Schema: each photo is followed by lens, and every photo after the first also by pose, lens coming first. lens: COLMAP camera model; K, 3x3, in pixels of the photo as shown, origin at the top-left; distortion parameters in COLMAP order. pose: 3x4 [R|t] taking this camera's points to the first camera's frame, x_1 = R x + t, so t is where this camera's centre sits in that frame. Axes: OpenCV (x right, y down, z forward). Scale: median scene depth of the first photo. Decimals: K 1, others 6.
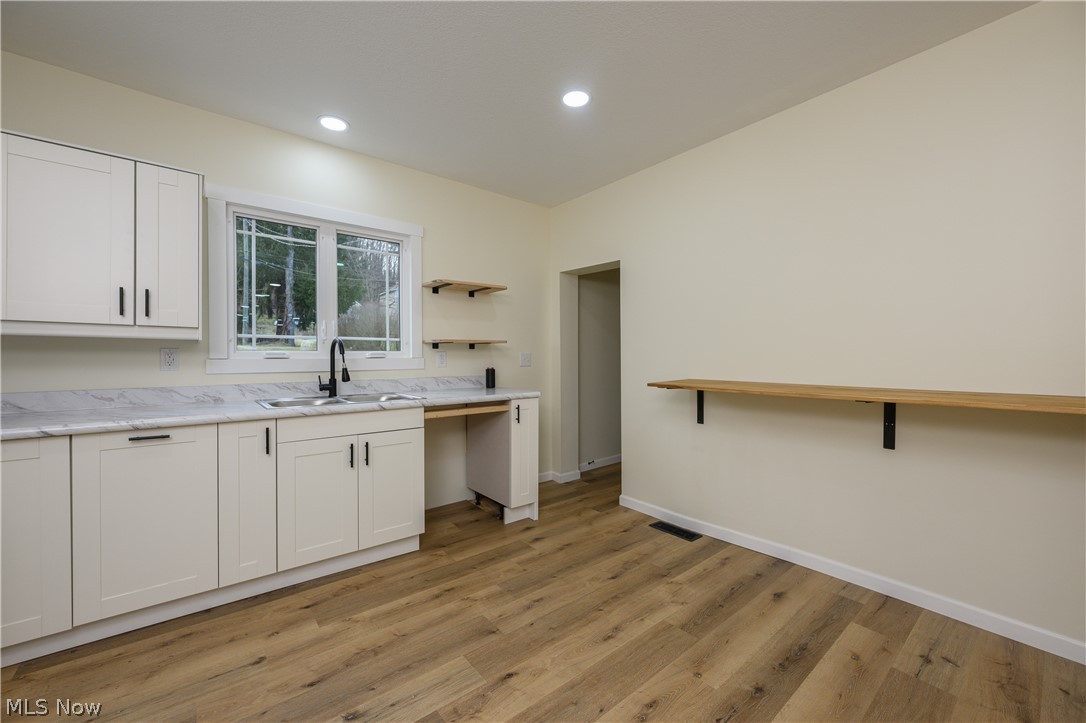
lens RADIAL K [[433.1, 0, 545.2], [0, 433.1, 361.2], [0, 0, 1]] dist [-0.002112, 0.000418]
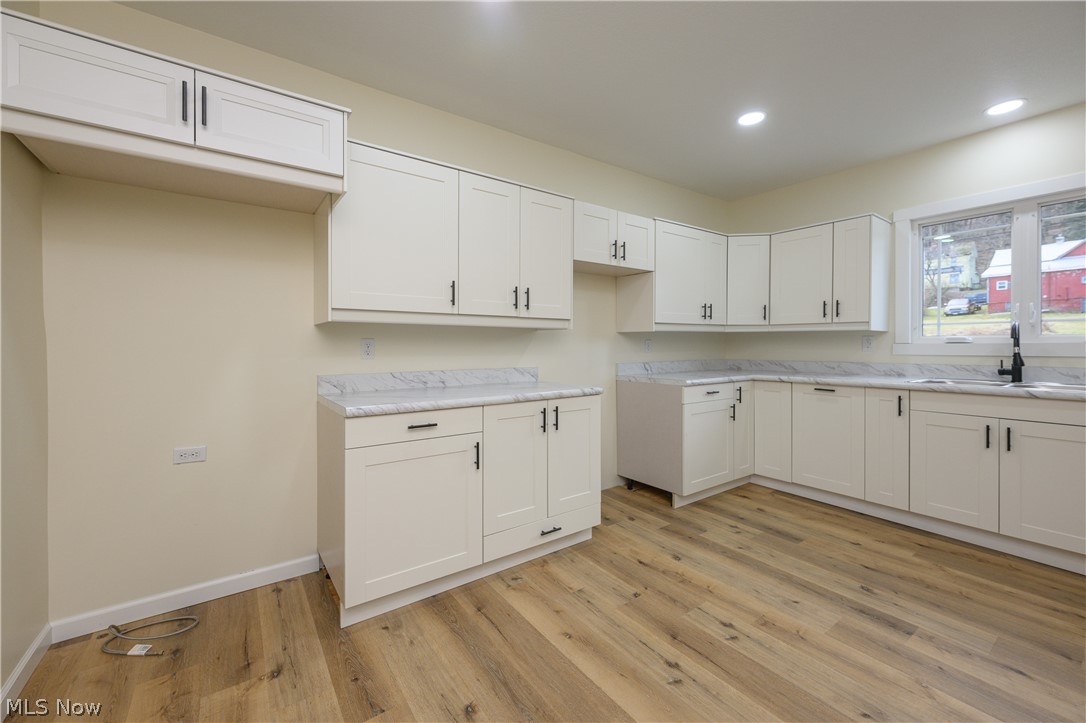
lens RADIAL K [[433.1, 0, 538.2], [0, 433.1, 354.5], [0, 0, 1]] dist [-0.002112, 0.000418]
pose [[-0.064632, 0.024763, -0.997602, 0.657804], [-0.006486, 0.999661, 0.025234, 0.002845], [0.997888, 0.008101, -0.064450, -0.008341]]
